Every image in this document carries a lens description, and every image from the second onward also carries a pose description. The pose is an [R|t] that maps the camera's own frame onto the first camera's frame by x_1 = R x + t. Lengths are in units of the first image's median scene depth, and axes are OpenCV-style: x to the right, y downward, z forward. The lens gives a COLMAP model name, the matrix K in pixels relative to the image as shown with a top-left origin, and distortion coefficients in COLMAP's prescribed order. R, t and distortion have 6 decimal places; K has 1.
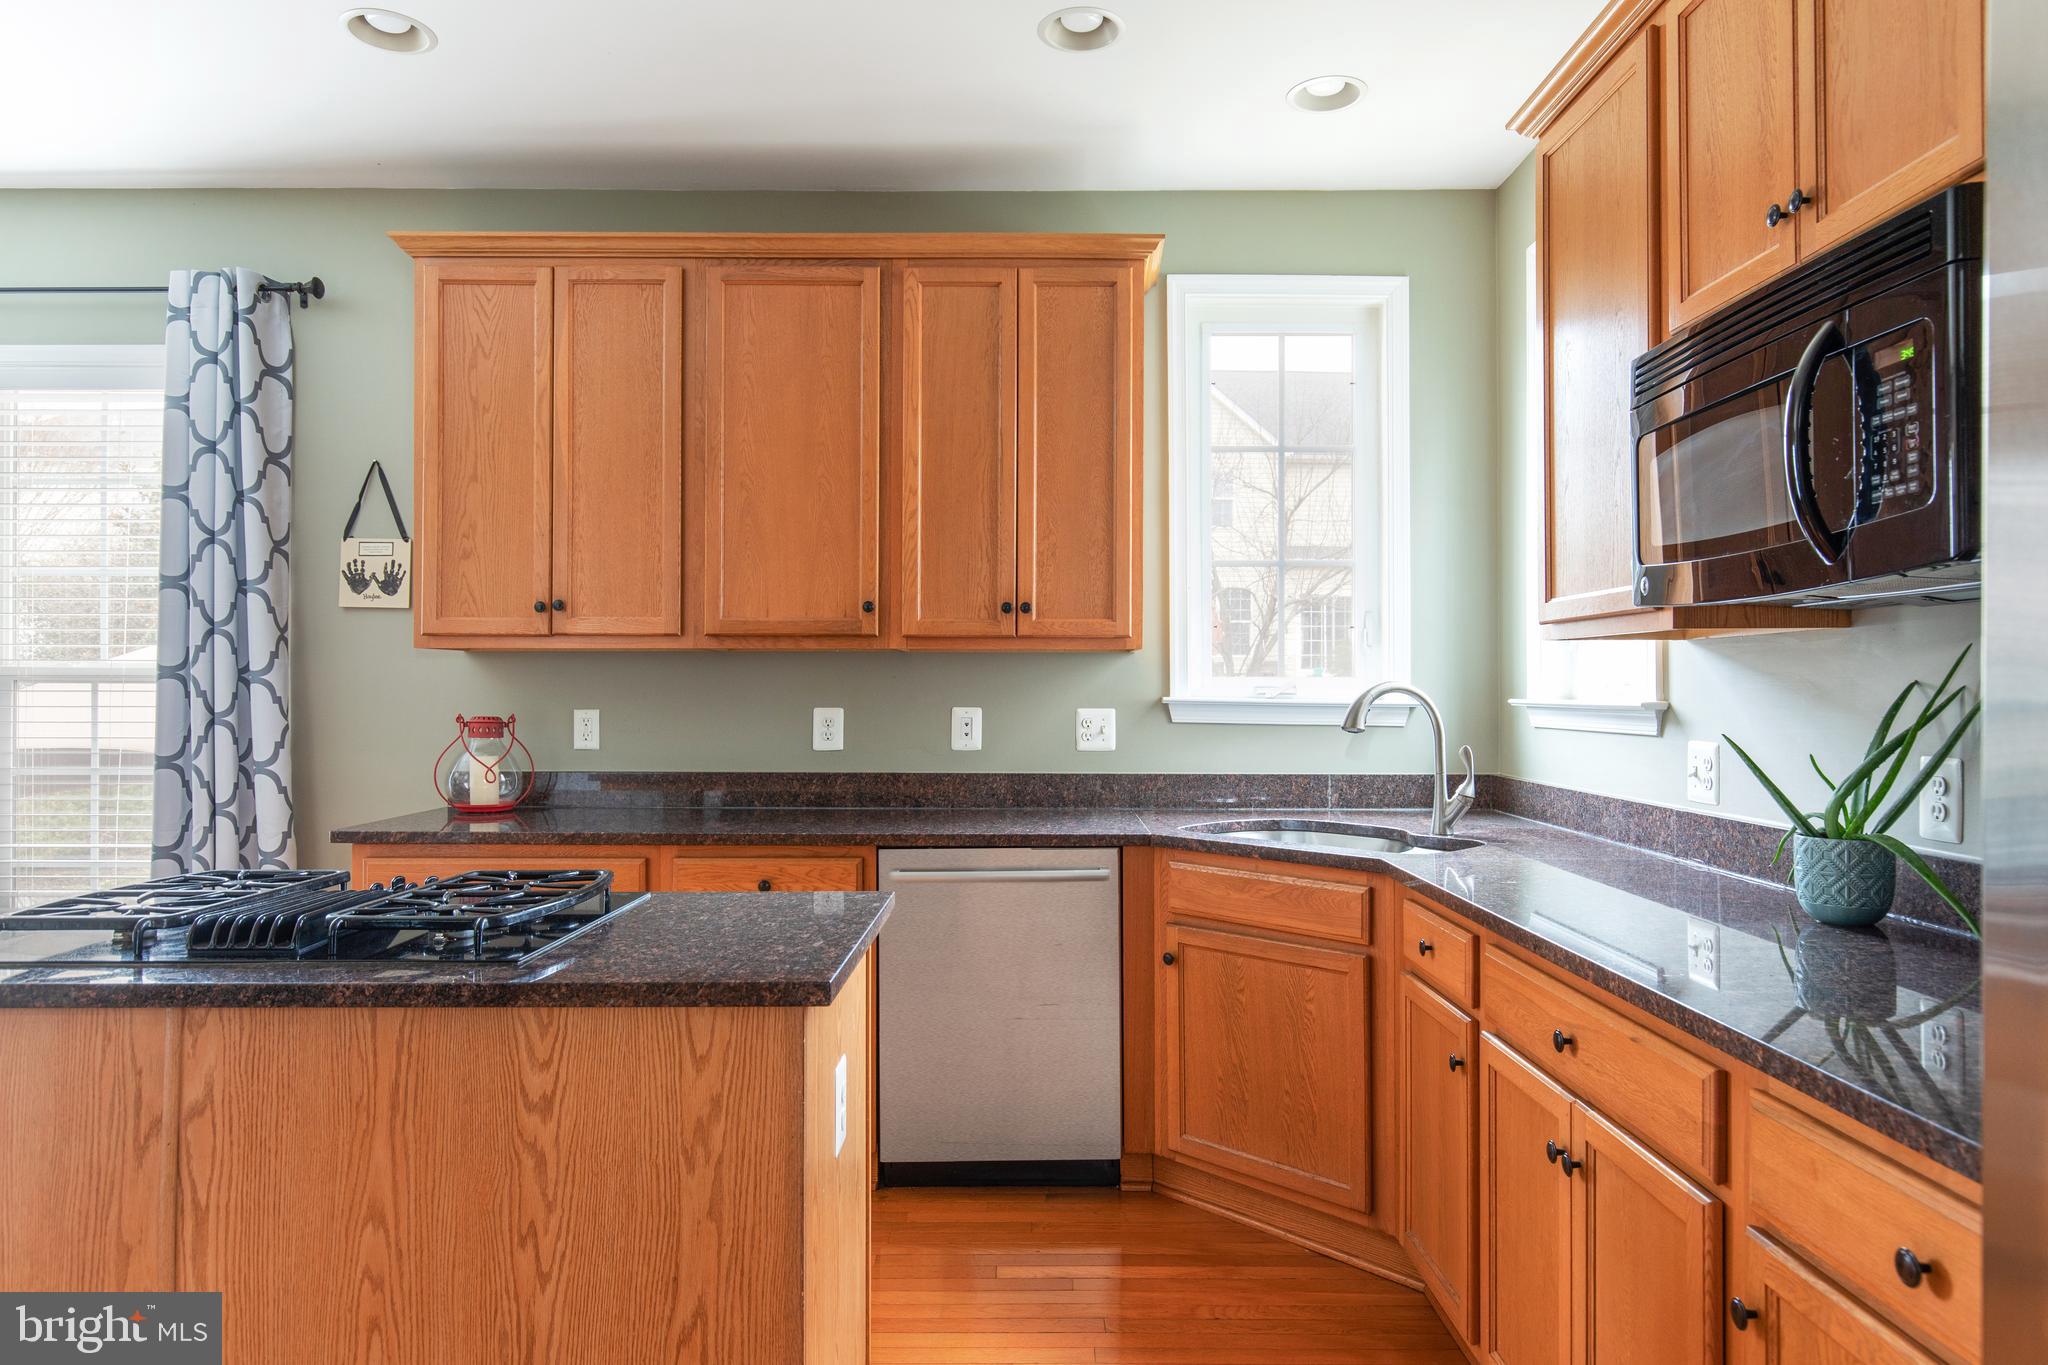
lens RADIAL K [[1234.6, 0, 1024.0], [0, 1234.6, 682.5], [0, 0, 1]] dist [-0.002059, -0.002709]
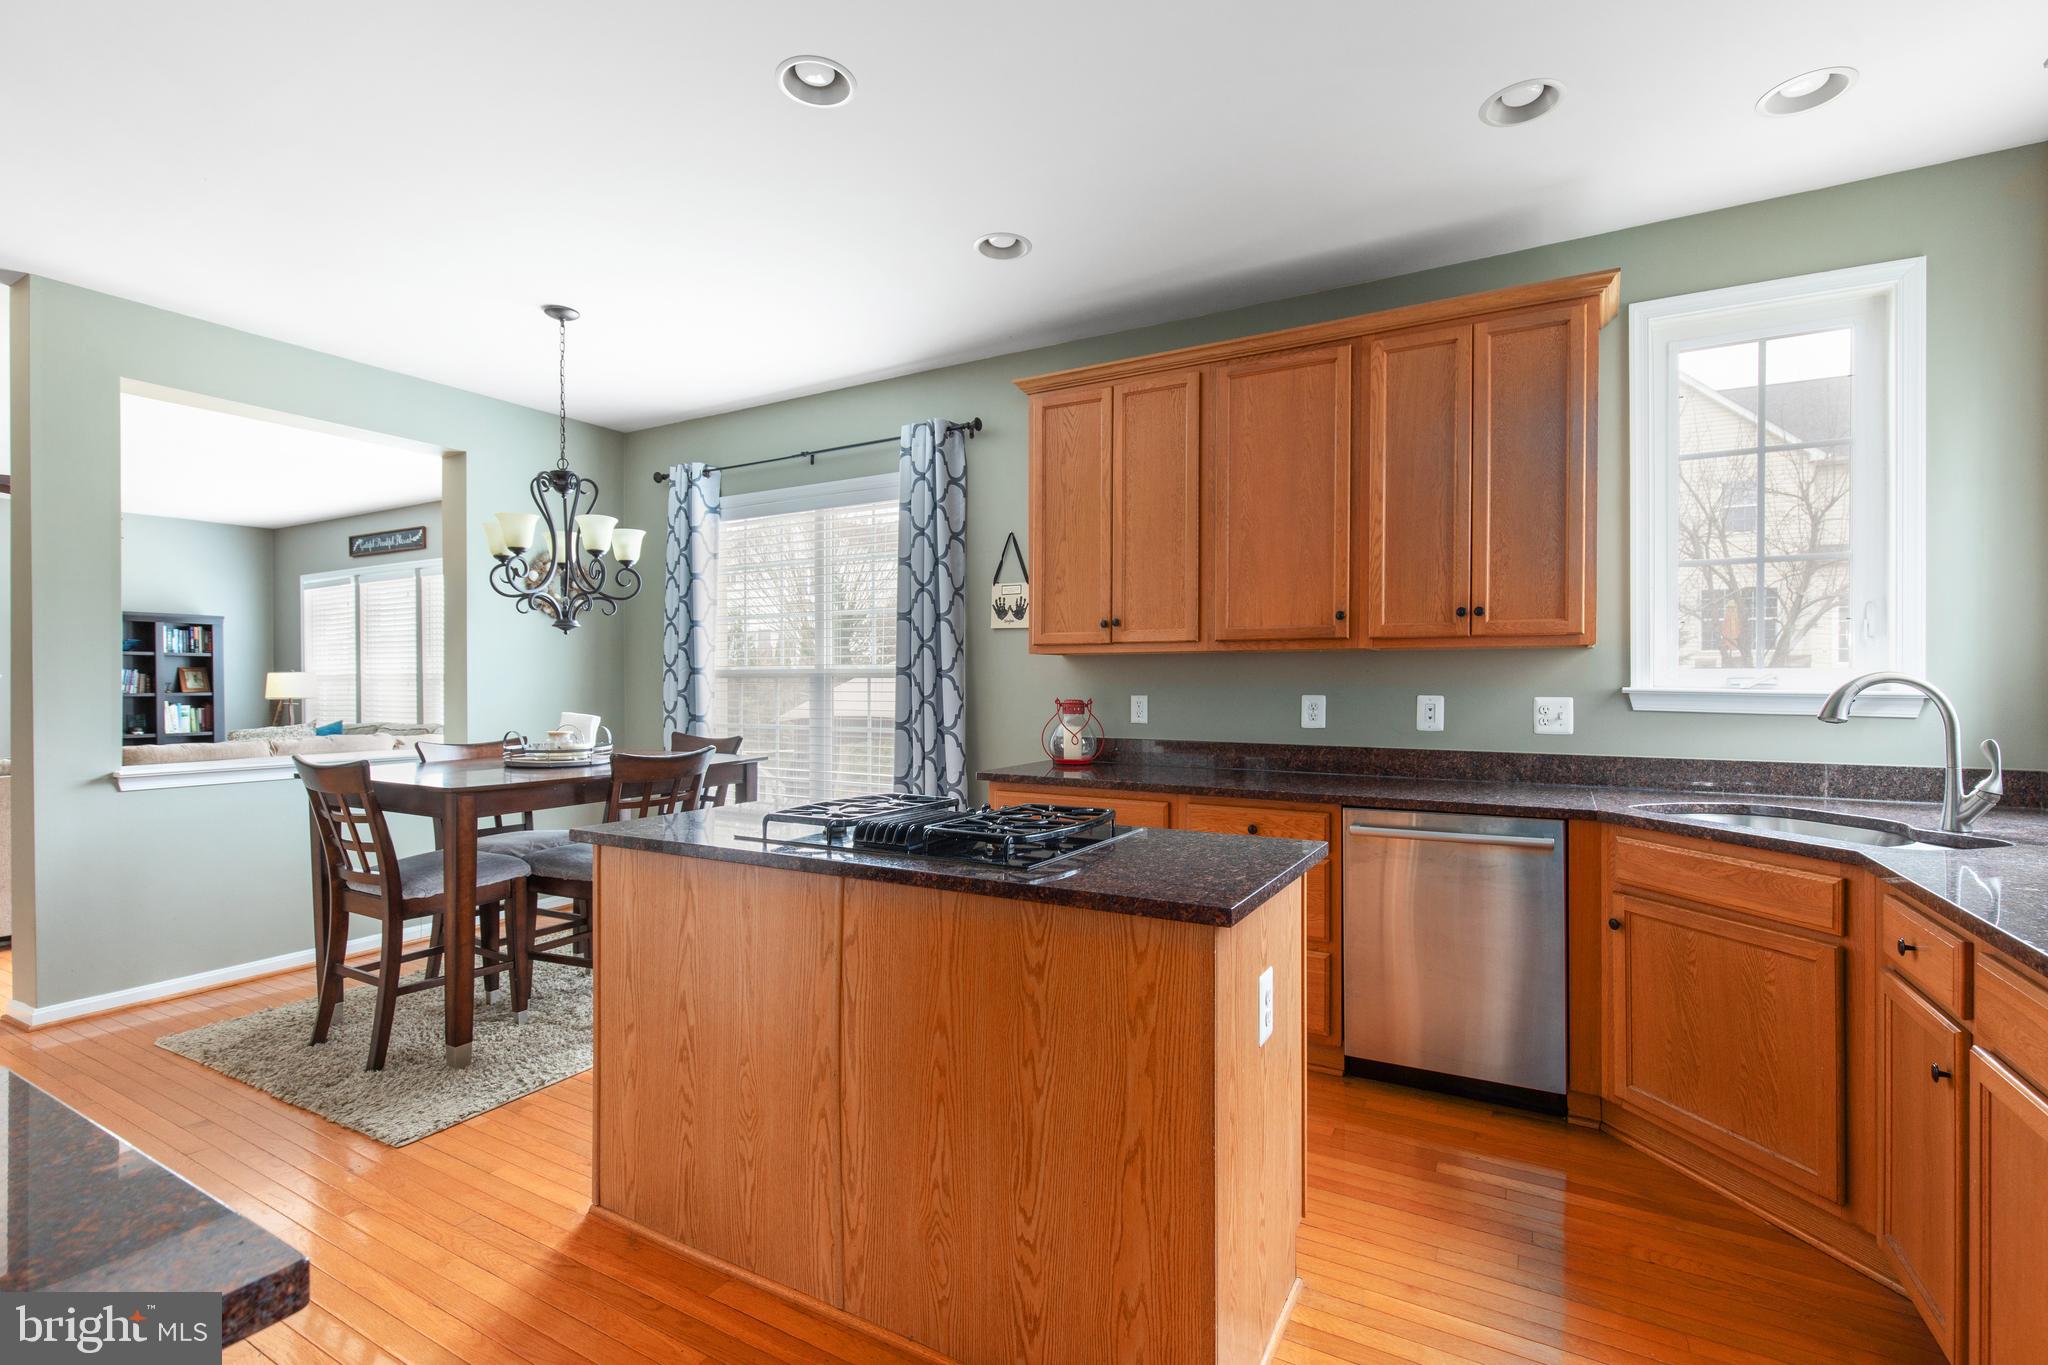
lens RADIAL K [[901.9, 0, 1036.7], [0, 901.9, 685.5], [0, 0, 1]] dist [0.000460, -0.000782]
pose [[0.873254, 0.000704, -0.487265, 0.052022], [0.003830, 0.999958, 0.008308, 0.001506], [0.487251, -0.009121, 0.873215, 0.039513]]
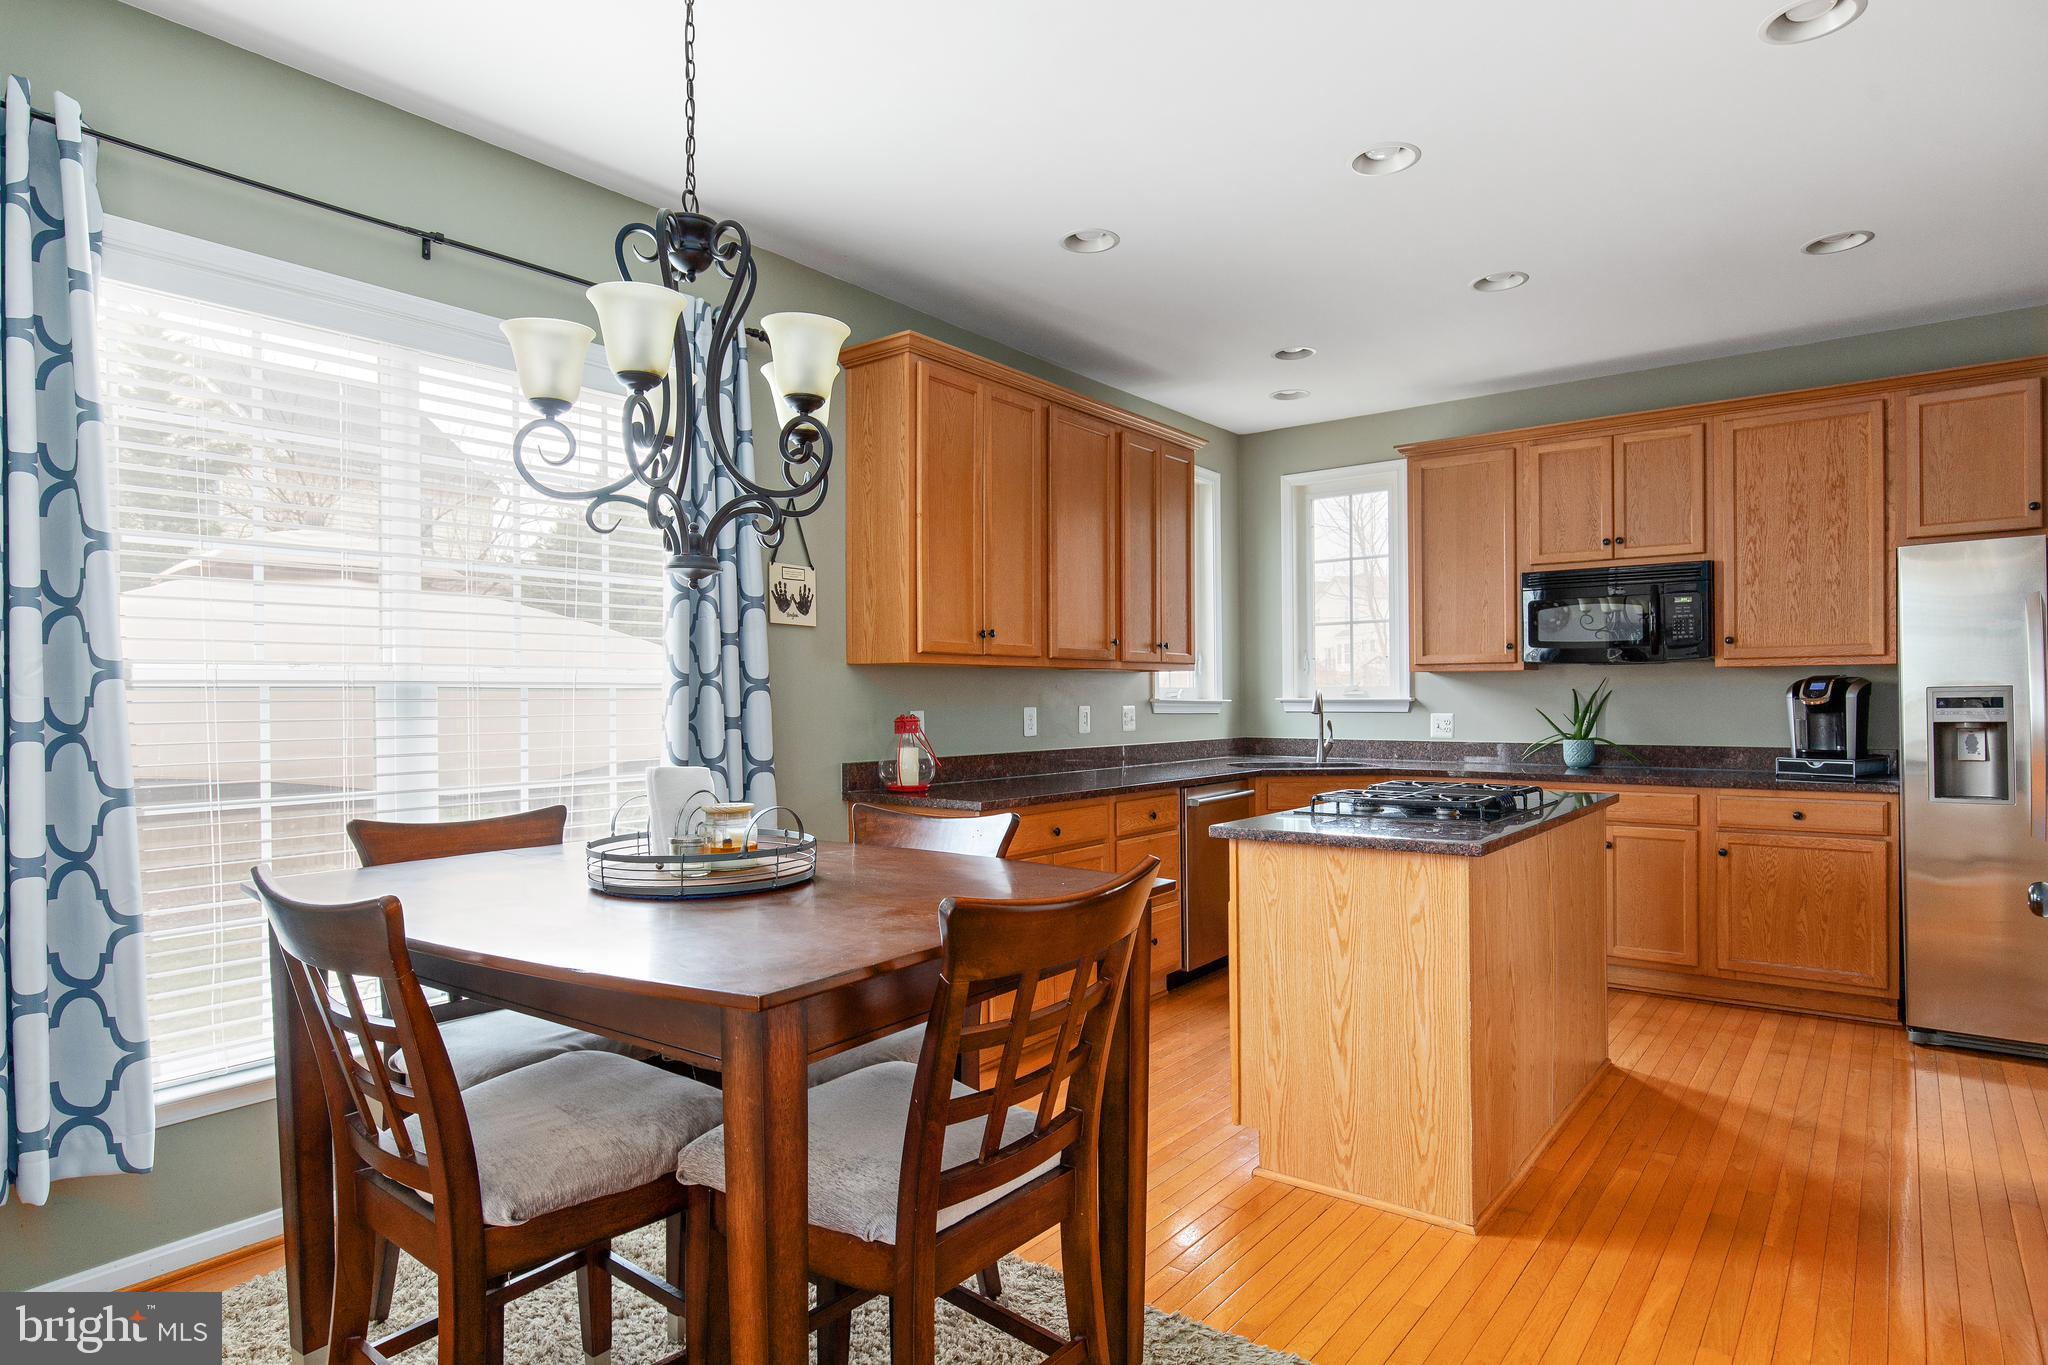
lens RADIAL K [[1144.3, 0, 1024.0], [0, 1144.3, 682.5], [0, 0, 1]] dist [0.002887, 0.000011]
pose [[0.609624, 0.003021, 0.792685, -1.341943], [0.002349, 0.999981, -0.005617, -0.001002], [-0.792687, 0.005286, 0.609606, 0.201035]]
